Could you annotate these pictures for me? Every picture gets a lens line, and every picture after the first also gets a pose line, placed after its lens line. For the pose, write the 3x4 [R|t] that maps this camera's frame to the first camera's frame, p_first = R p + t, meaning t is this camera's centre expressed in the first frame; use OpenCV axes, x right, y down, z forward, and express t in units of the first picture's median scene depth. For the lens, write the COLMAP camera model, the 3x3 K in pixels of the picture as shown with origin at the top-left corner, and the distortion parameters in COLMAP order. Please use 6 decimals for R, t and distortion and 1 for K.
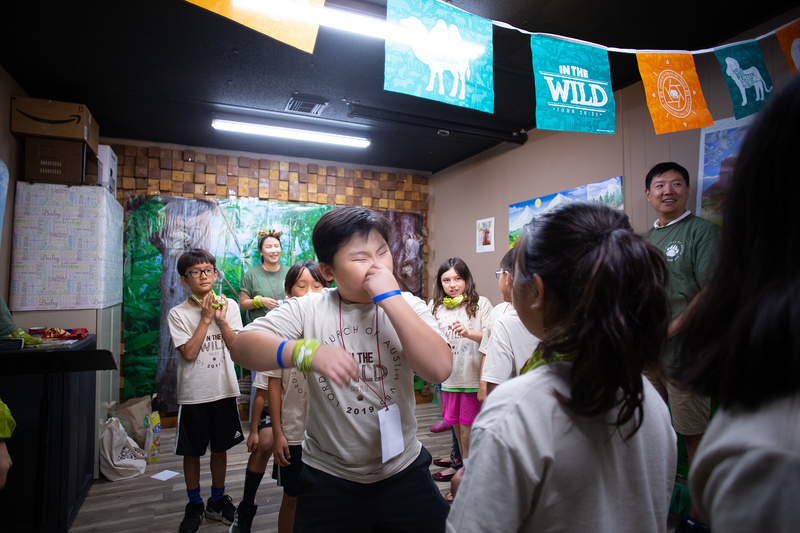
lens RADIAL K [[463.9, 0, 390.4], [0, 463.9, 265.1], [0, 0, 1]] dist [-0.073317, 0.052980]
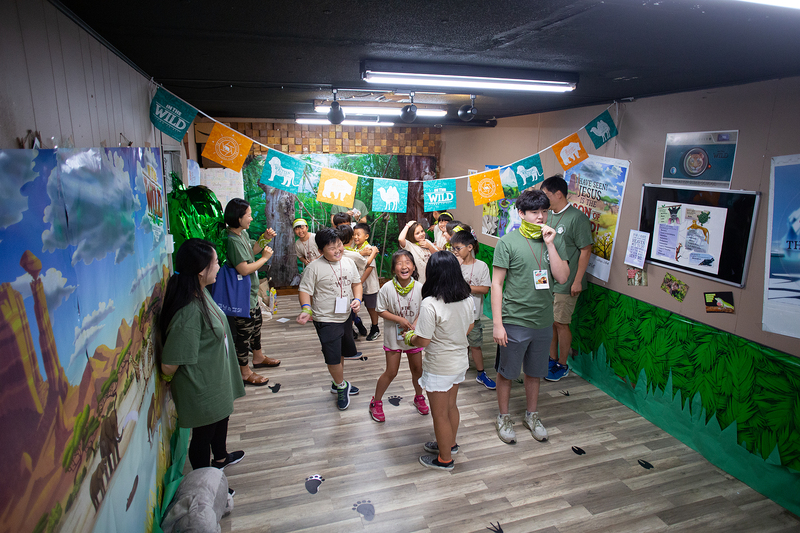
lens RADIAL K [[463.9, 0, 390.4], [0, 463.9, 265.1], [0, 0, 1]] dist [-0.073317, 0.052980]
pose [[0.993769, 0.033348, -0.106355, 0.108534], [-0.003956, 0.964143, 0.265352, -0.194235], [0.111391, -0.263278, 0.958268, -0.527222]]
